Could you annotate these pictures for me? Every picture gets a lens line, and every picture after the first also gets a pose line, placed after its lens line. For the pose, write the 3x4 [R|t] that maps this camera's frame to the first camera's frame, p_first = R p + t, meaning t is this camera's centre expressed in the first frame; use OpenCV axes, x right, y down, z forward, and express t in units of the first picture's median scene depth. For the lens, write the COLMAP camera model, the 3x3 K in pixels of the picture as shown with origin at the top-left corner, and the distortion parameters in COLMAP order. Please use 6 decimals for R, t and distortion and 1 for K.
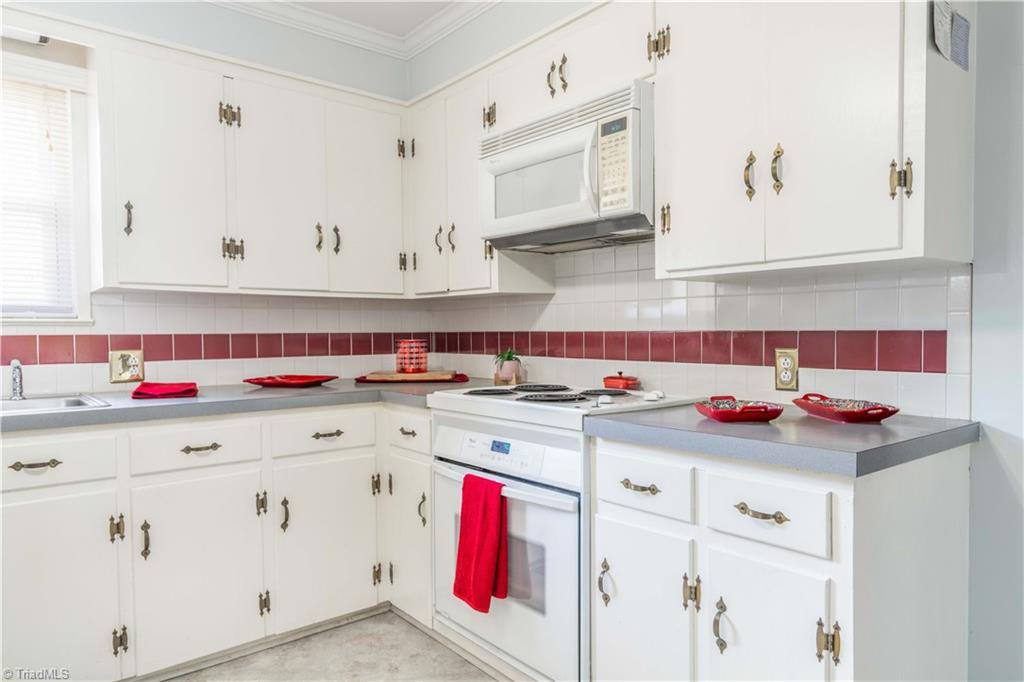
lens RADIAL K [[666.1, 0, 518.0], [0, 666.1, 350.8], [0, 0, 1]] dist [0.005207, 0.000729]
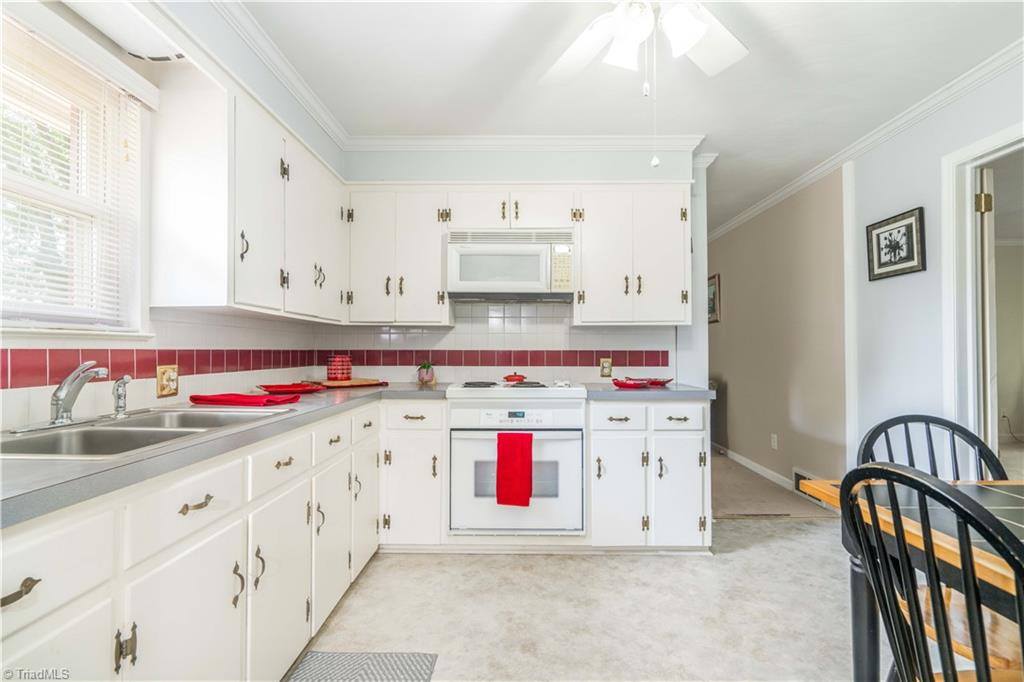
lens RADIAL K [[504.1, 0, 512.0], [0, 504.1, 341.0], [0, 0, 1]] dist [0.000222, 0.000496]
pose [[0.647016, 0.021733, 0.762167, -0.907933], [0.016981, 0.998935, -0.042899, 0.004638], [-0.762288, 0.040699, 0.645958, 0.110883]]
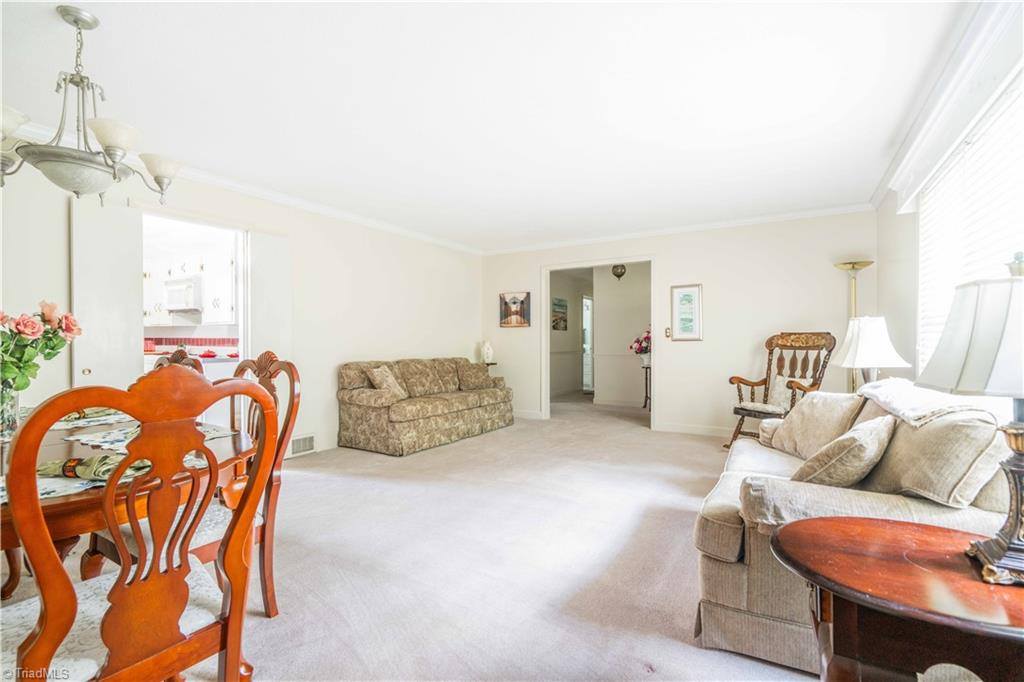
lens RADIAL K [[470.7, 0, 507.1], [0, 470.7, 336.0], [0, 0, 1]] dist [0.000477, 0.000494]
pose [[0.943703, 0.009107, 0.330669, 0.824328], [0.003051, 0.999339, -0.036230, 0.056247], [-0.330780, 0.035199, 0.943051, -1.875323]]
